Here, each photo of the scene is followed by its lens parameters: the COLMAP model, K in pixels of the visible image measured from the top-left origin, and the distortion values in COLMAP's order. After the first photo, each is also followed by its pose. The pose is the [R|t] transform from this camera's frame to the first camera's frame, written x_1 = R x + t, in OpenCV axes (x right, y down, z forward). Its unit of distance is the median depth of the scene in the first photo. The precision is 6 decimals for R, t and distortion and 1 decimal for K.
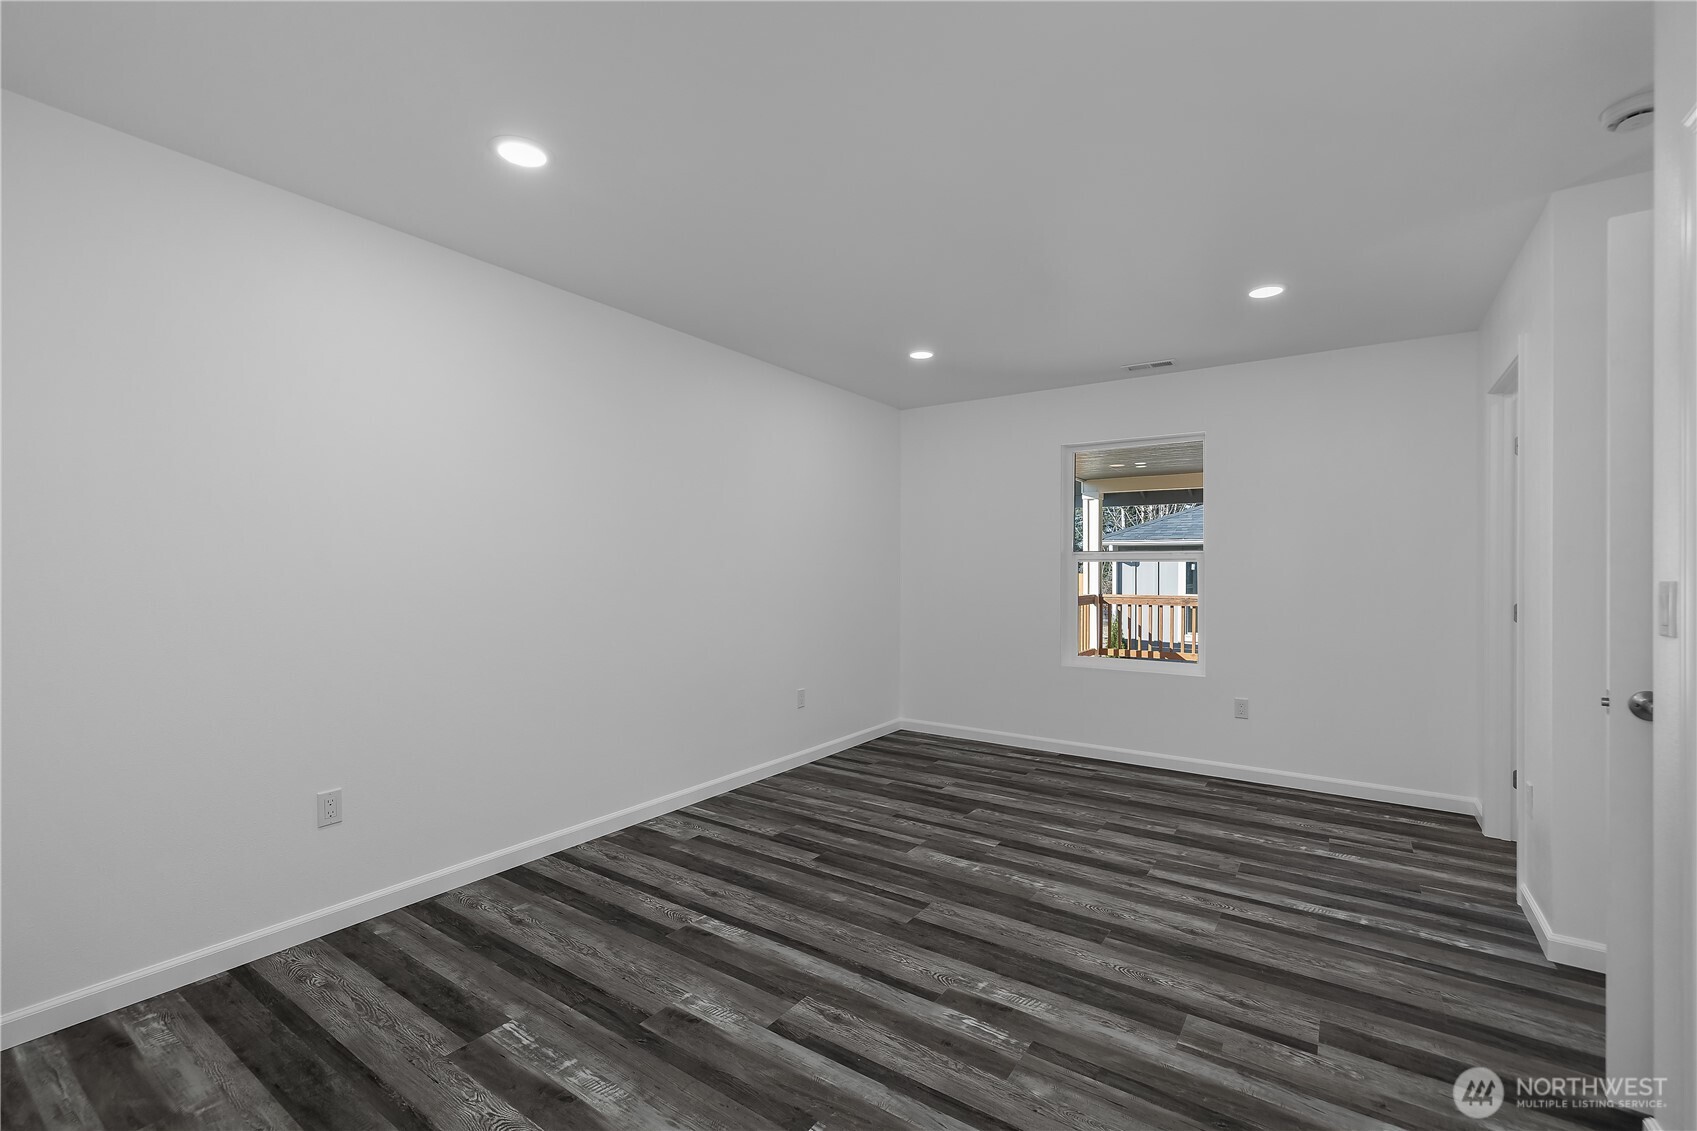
lens RADIAL K [[736.6, 0, 849.3], [0, 736.6, 567.9], [0, 0, 1]] dist [-0.010965, -0.000135]
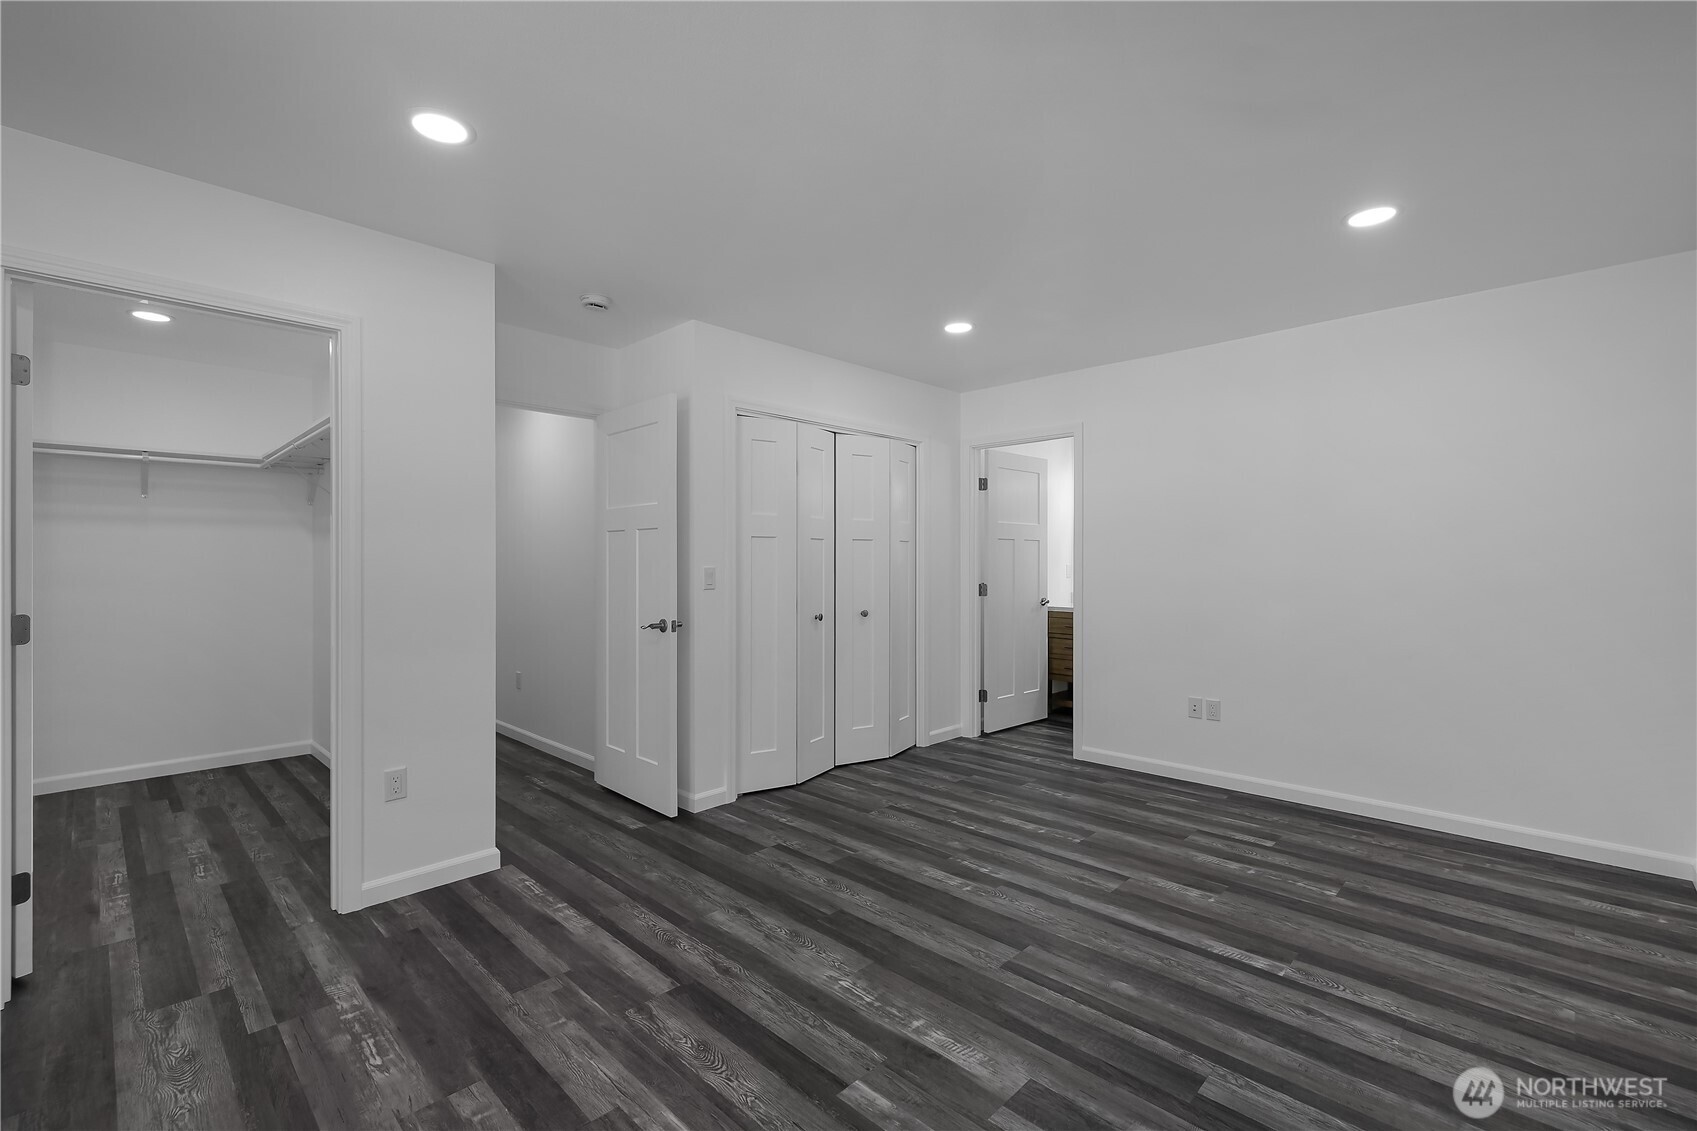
lens RADIAL K [[736.6, 0, 848.9], [0, 736.6, 563.0], [0, 0, 1]] dist [-0.010965, -0.000135]
pose [[-0.986873, -0.001972, 0.161489, 0.152206], [-0.001770, 0.999997, 0.001396, 0.012813], [-0.161491, 0.001092, -0.986874, 1.920221]]
